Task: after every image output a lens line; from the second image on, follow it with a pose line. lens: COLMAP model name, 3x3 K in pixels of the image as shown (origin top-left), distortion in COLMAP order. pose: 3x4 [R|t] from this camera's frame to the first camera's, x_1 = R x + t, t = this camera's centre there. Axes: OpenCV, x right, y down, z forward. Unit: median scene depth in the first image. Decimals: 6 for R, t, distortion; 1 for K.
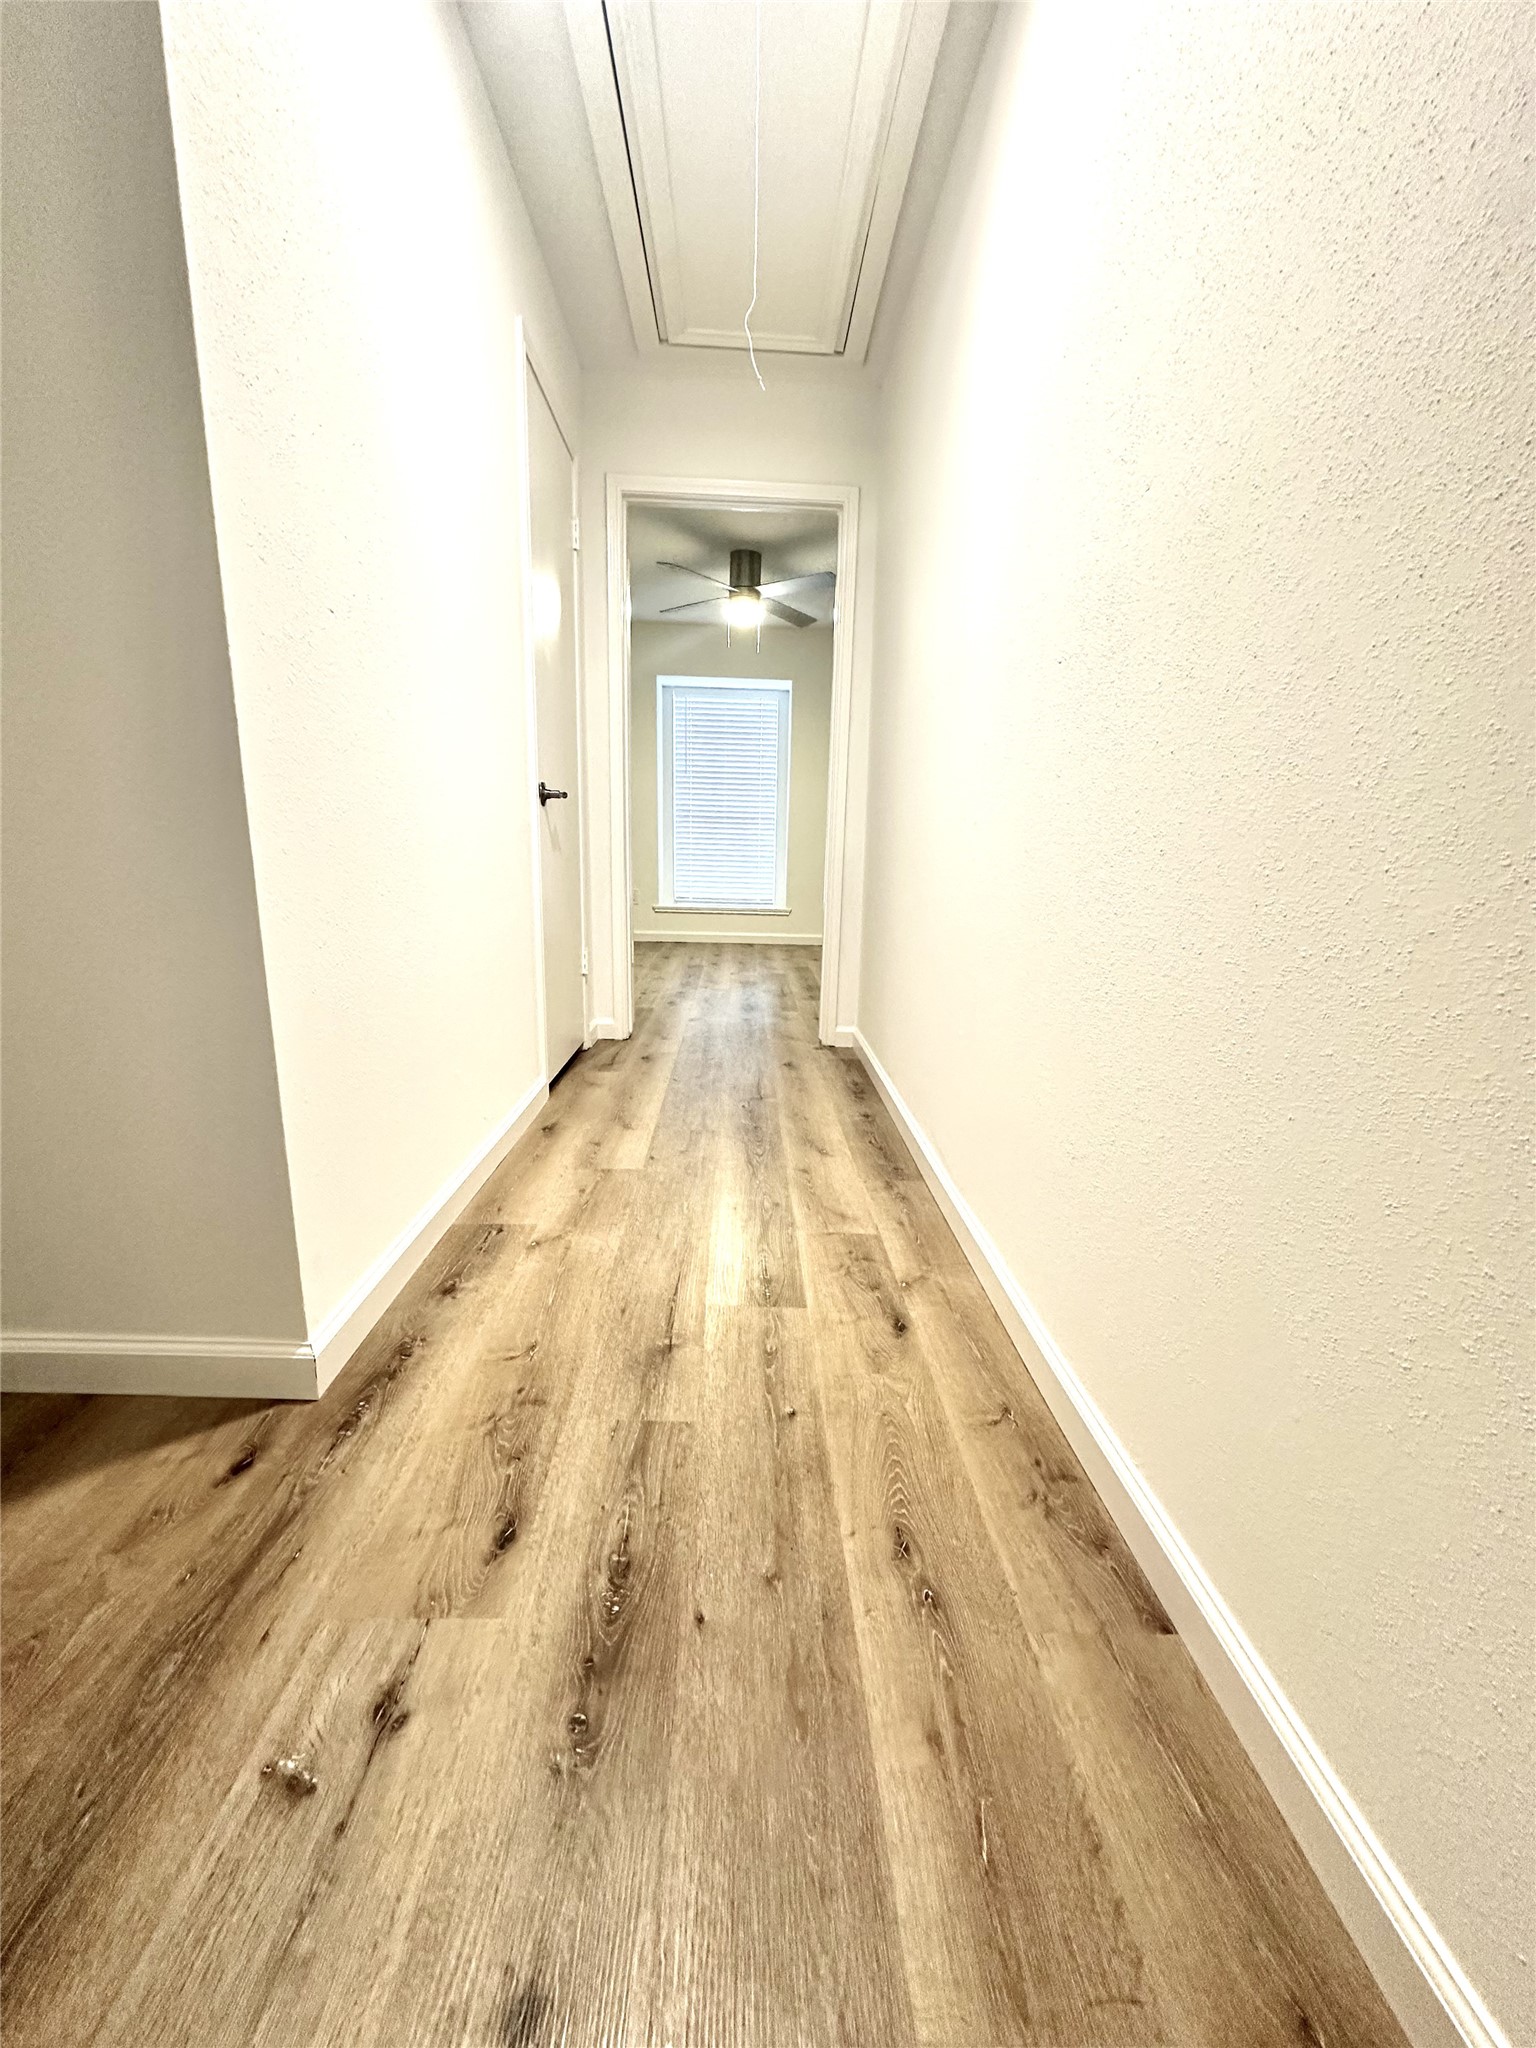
lens RADIAL K [[807.2, 0, 768.0], [0, 807.2, 1024.0], [0, 0, 1]] dist [-0.000494, -0.000218]
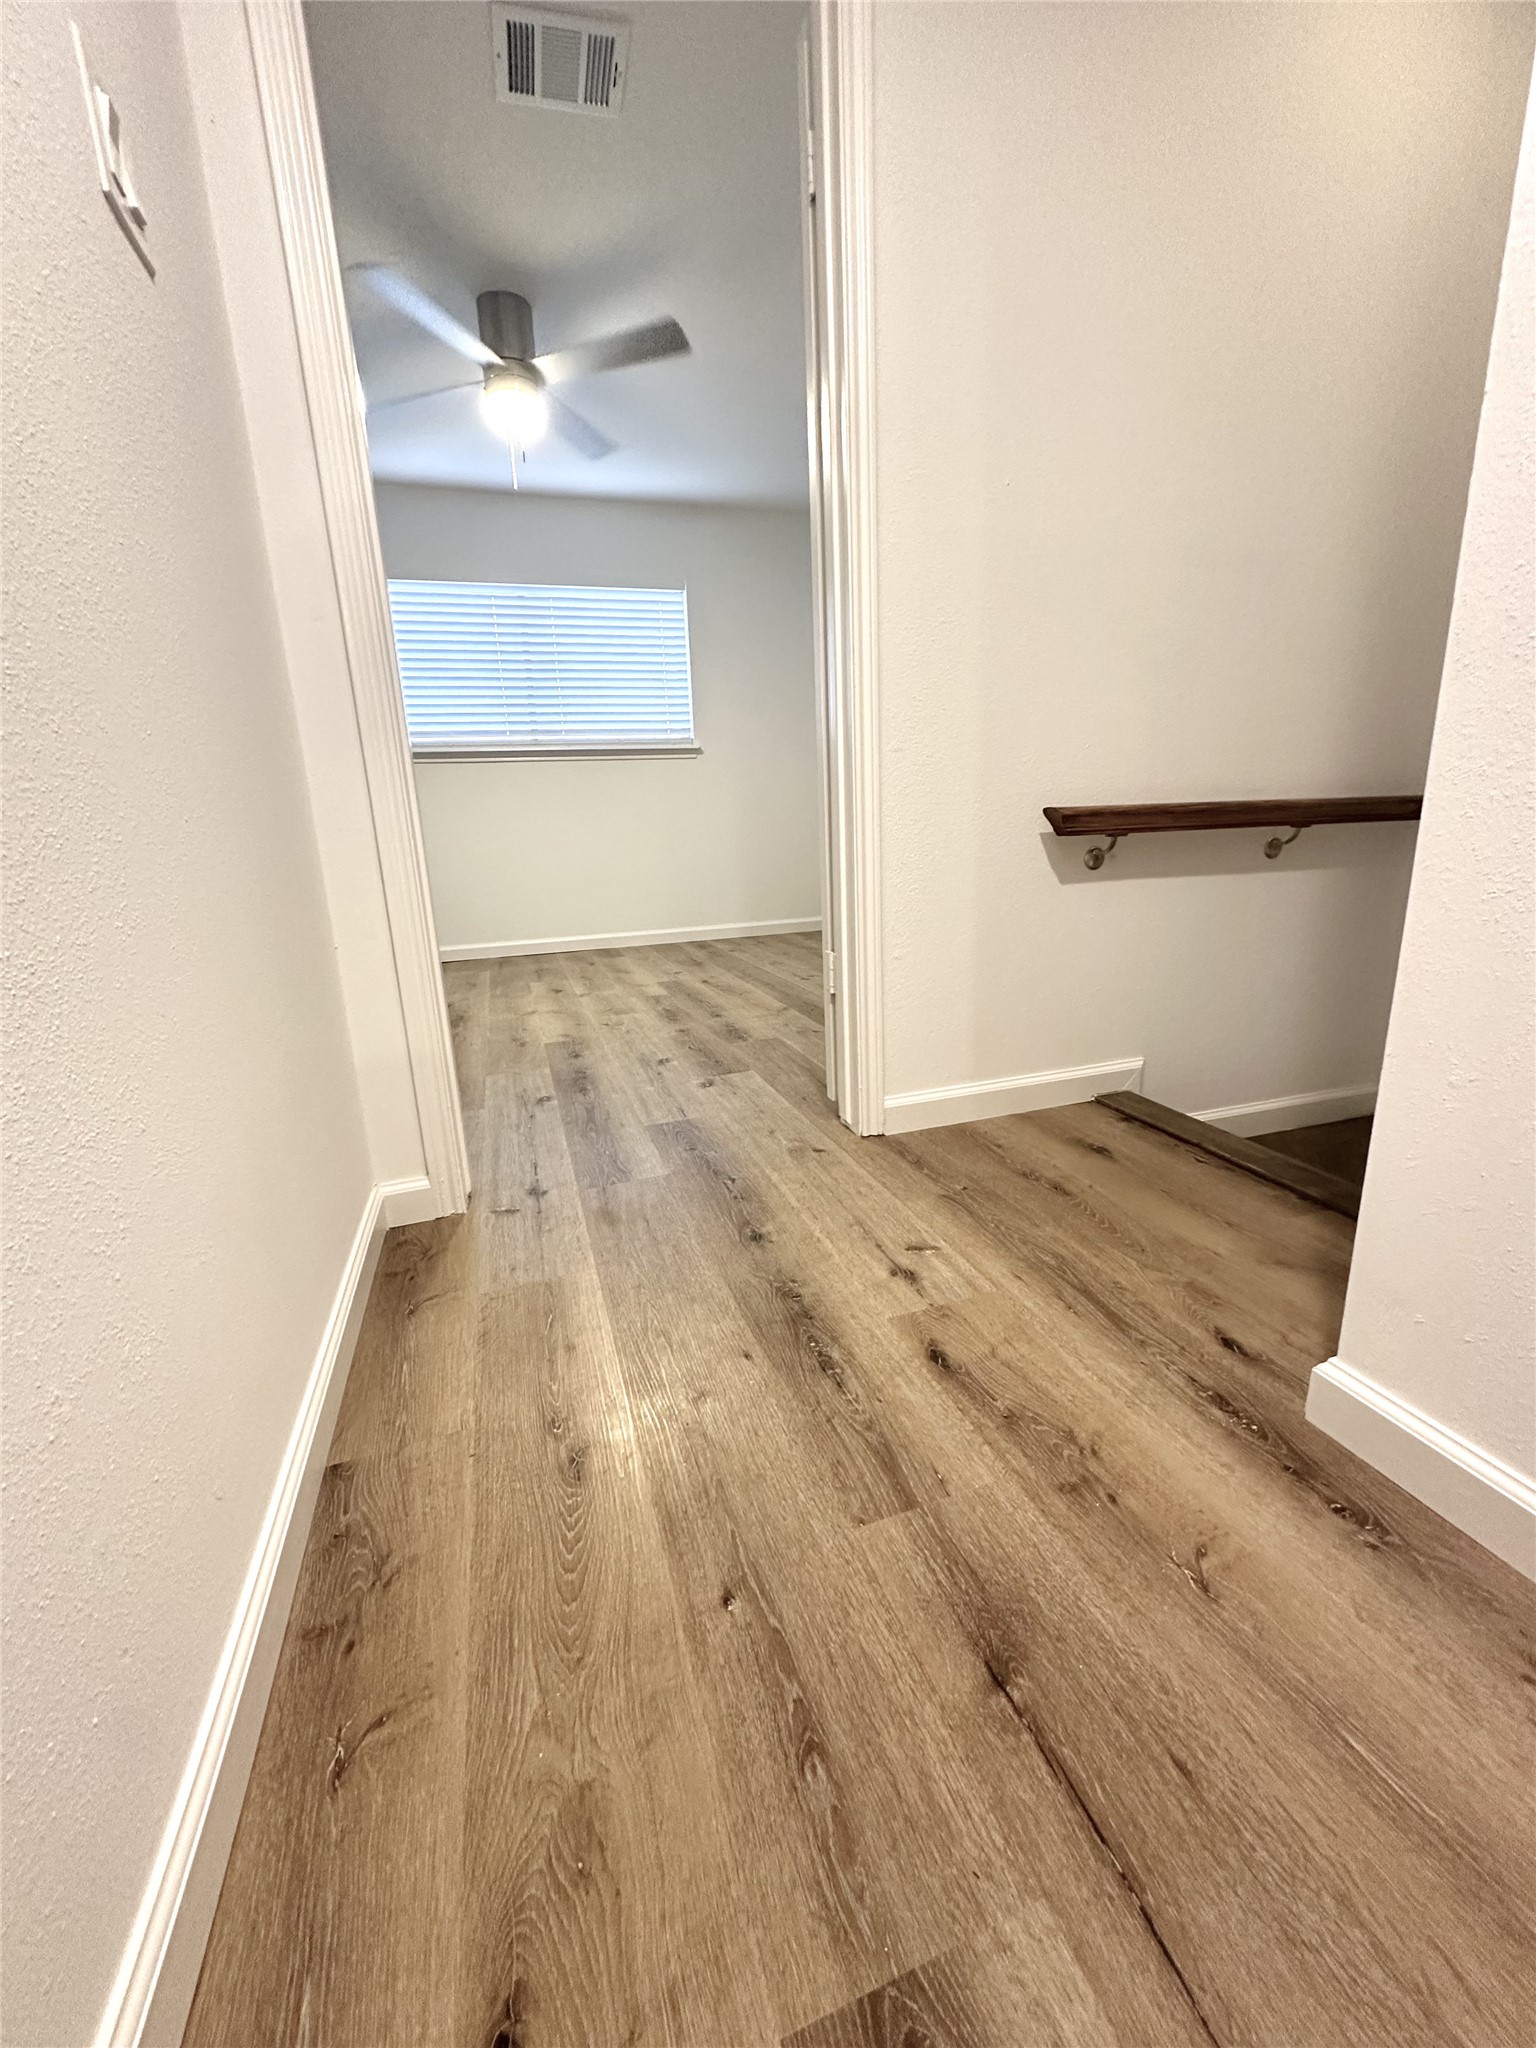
lens RADIAL K [[807.2, 0, 768.0], [0, 807.2, 1024.0], [0, 0, 1]] dist [-0.000494, -0.000218]
pose [[-0.959096, 0.081658, -0.271046, 0.157168], [-0.044581, 0.901972, 0.429487, -0.236784], [0.279547, 0.424002, -0.861438, 1.591816]]
